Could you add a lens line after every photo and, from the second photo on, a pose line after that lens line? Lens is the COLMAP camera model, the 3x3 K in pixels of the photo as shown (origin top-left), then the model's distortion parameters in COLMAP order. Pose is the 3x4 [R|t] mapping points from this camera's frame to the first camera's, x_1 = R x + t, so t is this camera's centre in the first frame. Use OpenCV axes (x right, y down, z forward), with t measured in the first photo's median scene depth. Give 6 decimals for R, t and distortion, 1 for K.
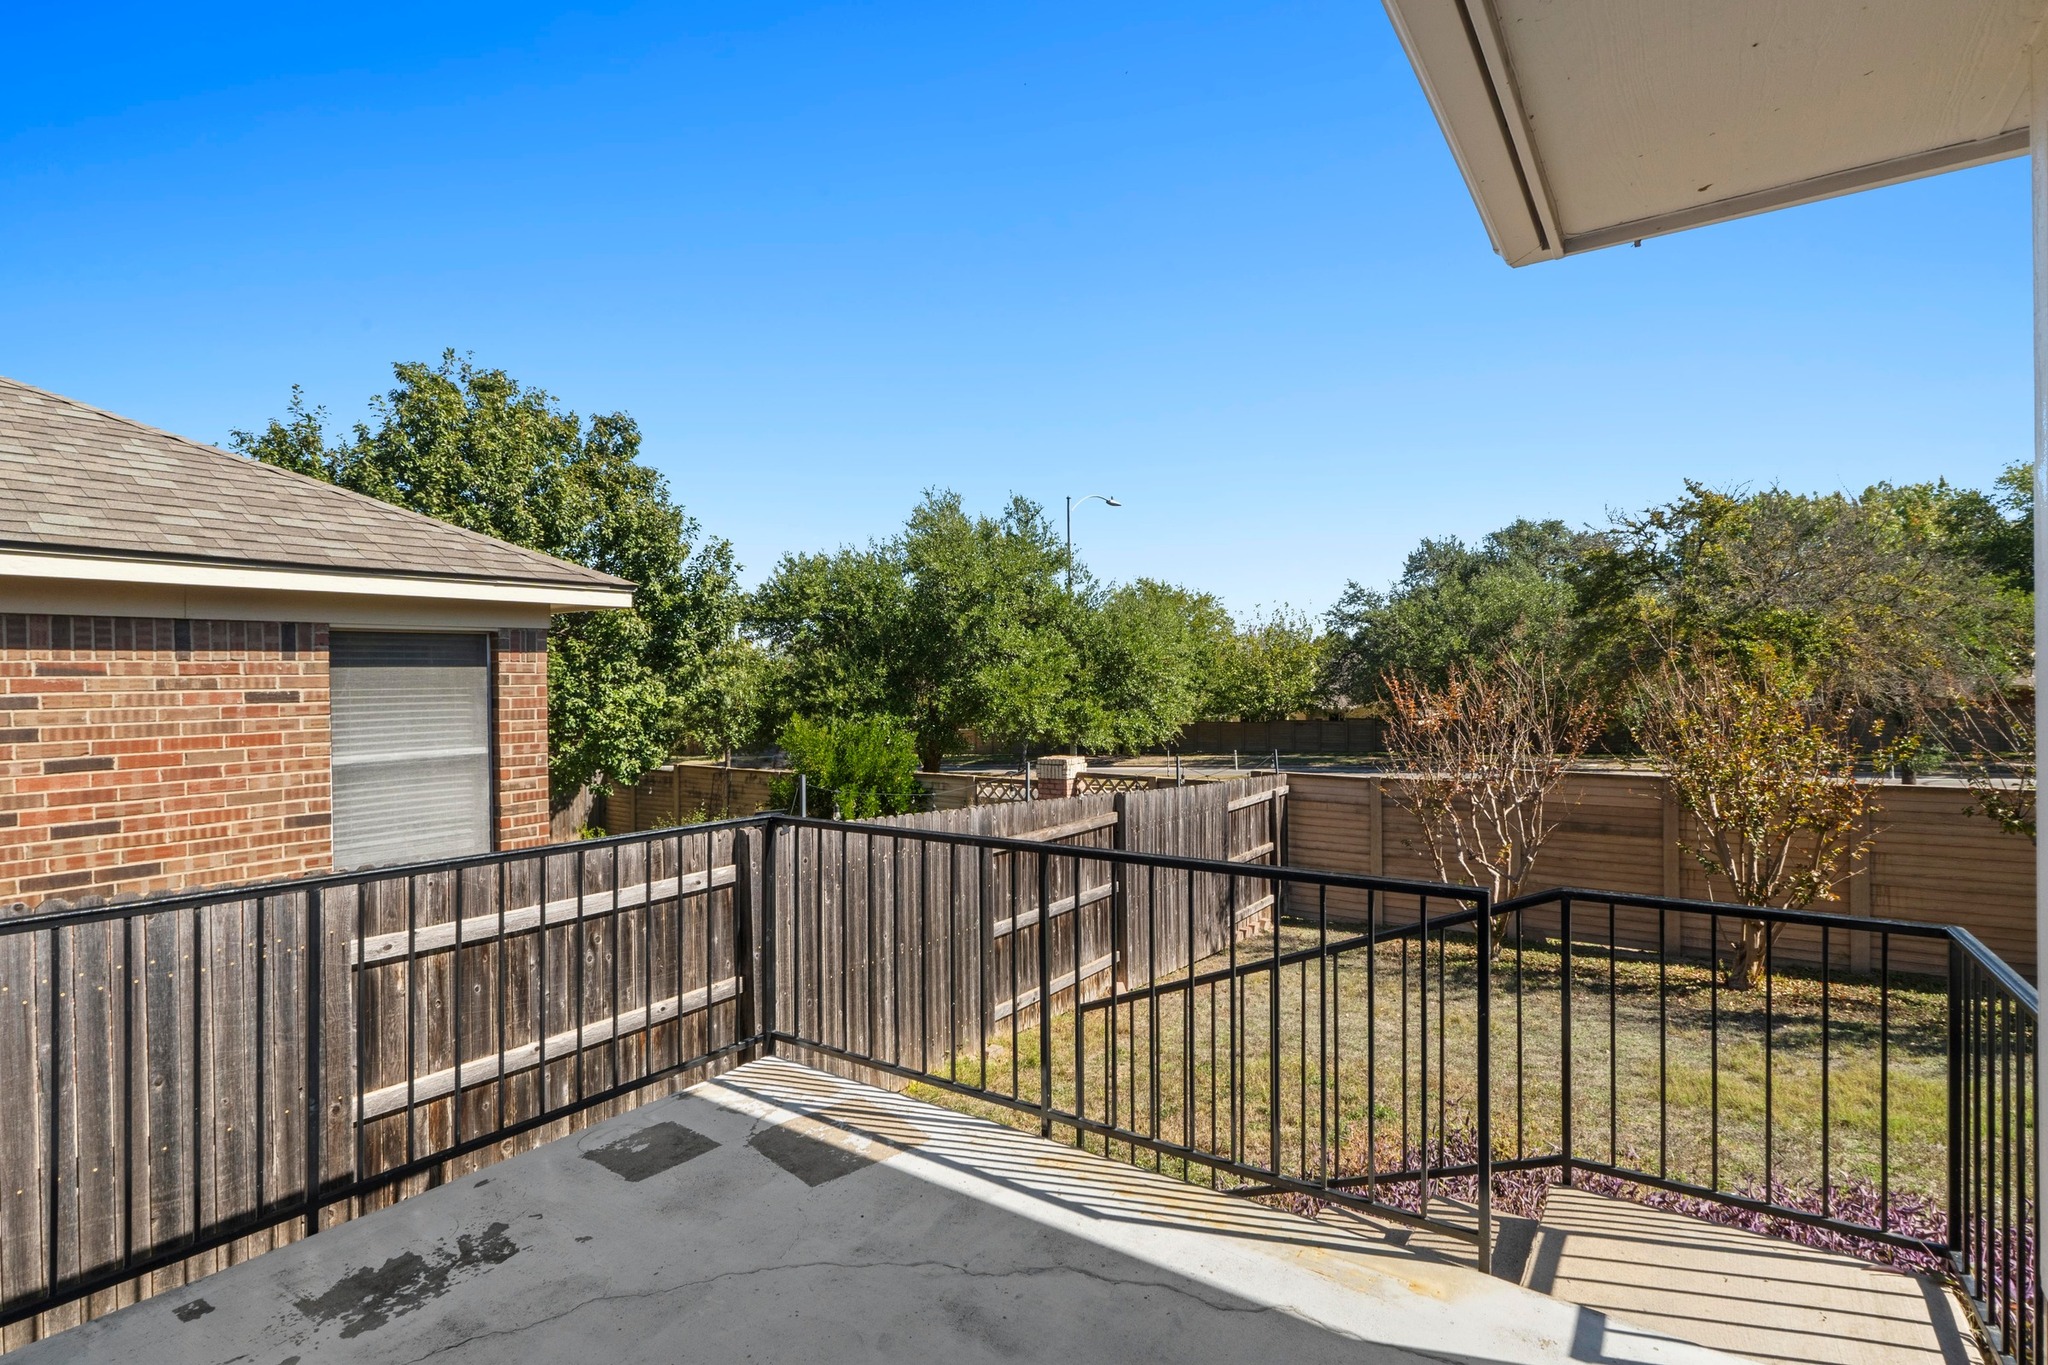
lens RADIAL K [[969.9, 0, 1023.1], [0, 969.9, 677.6], [0, 0, 1]] dist [-0.005240, -0.001598]
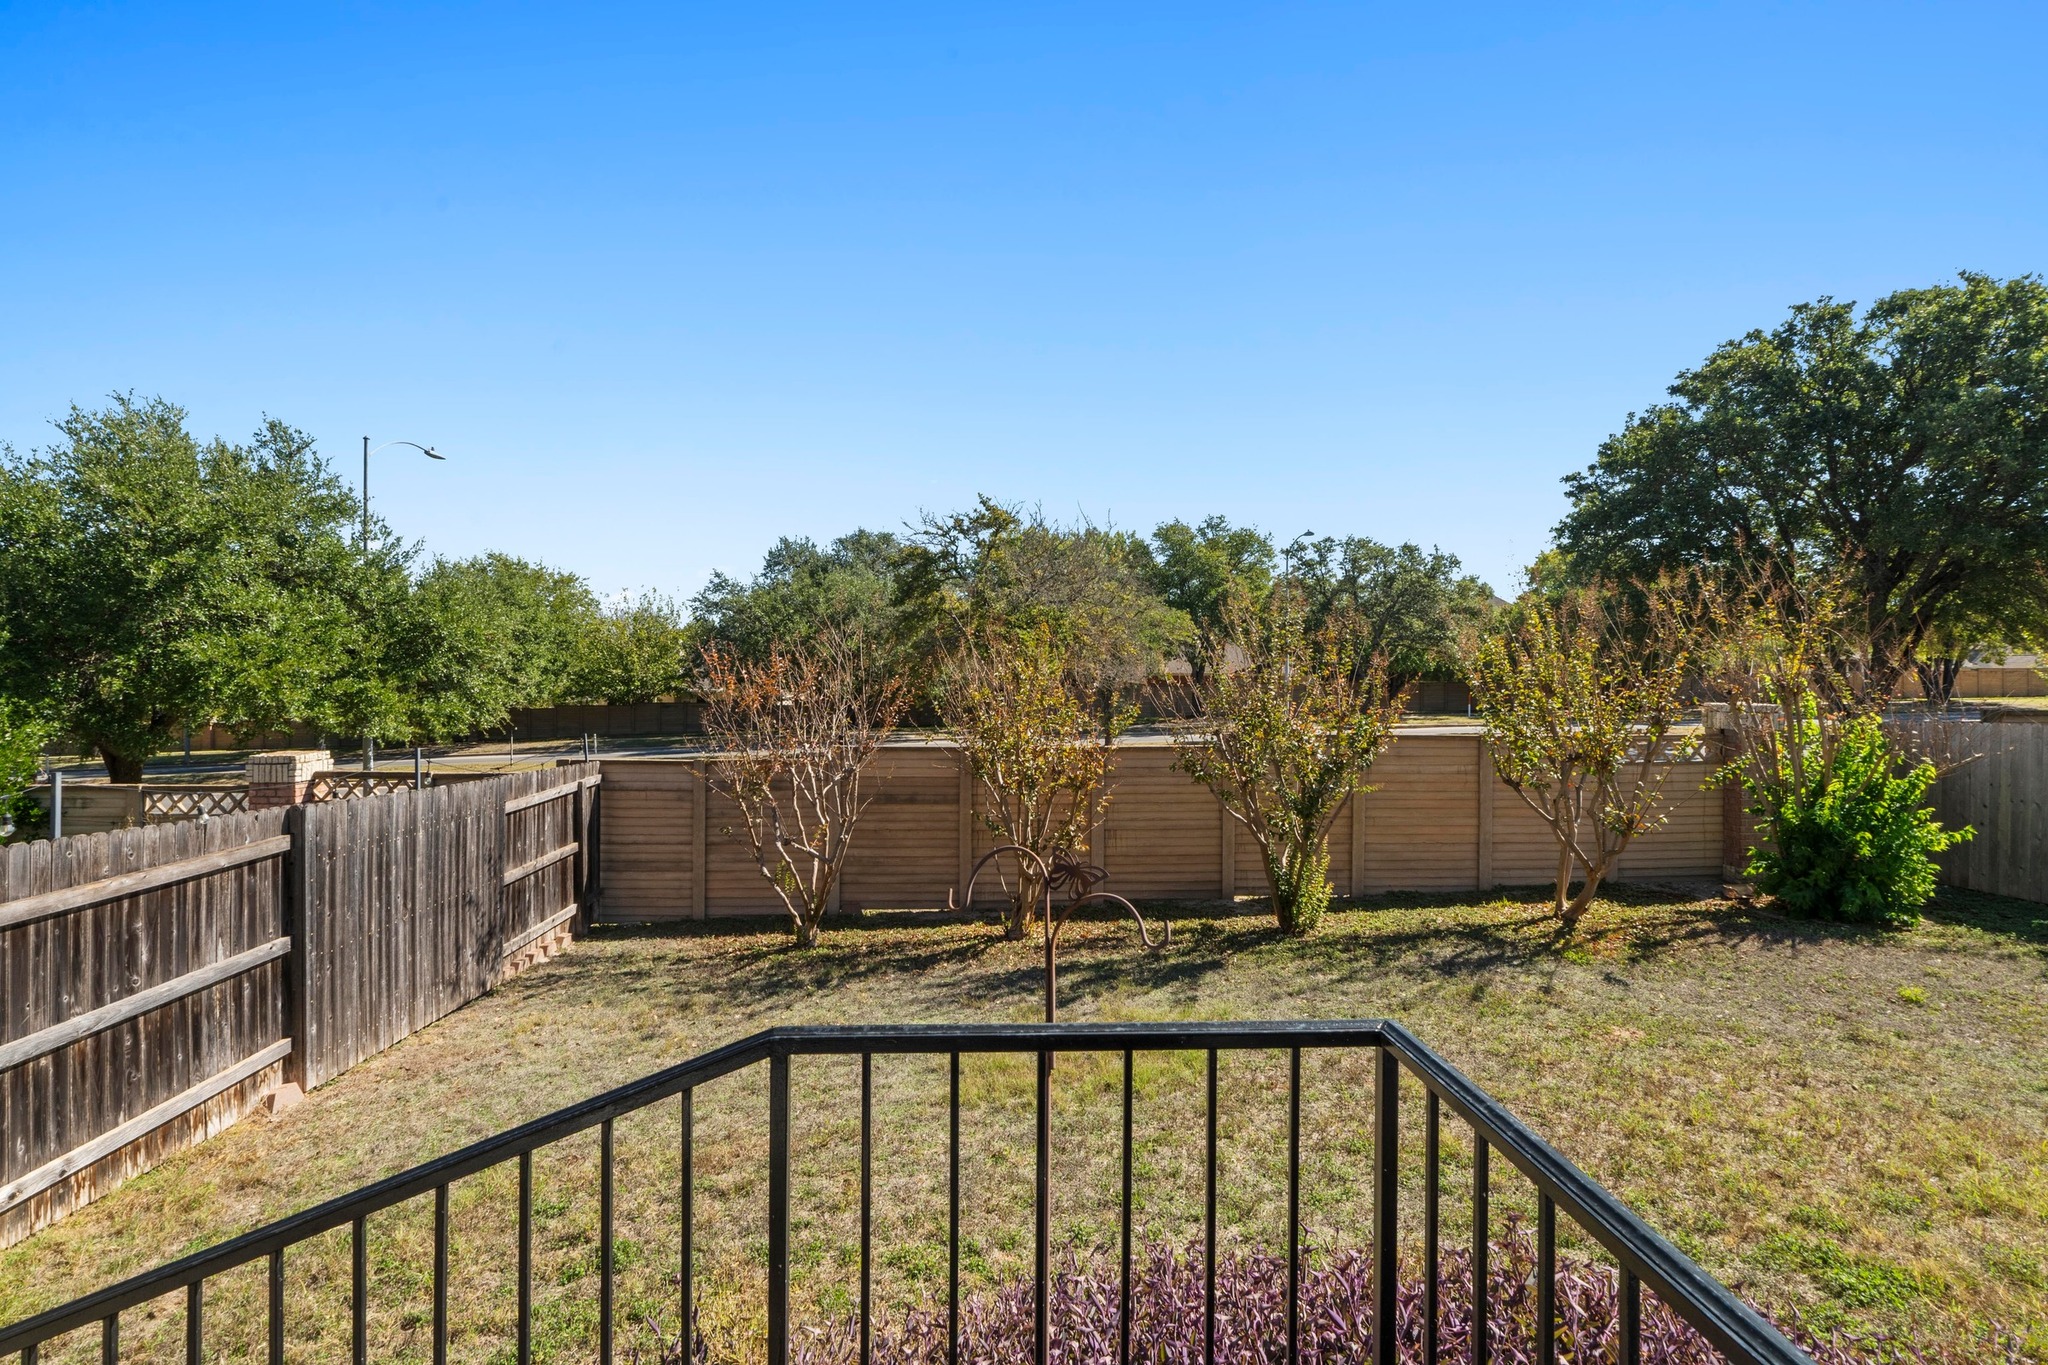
lens RADIAL K [[878.4, 0, 1011.9], [0, 878.4, 662.7], [0, 0, 1]] dist [-0.001261, -0.000963]
pose [[0.800606, 0.013791, 0.599032, 0.073072], [-0.012862, 0.999900, -0.005830, 0.008081], [-0.599053, -0.003038, 0.800704, 0.110911]]
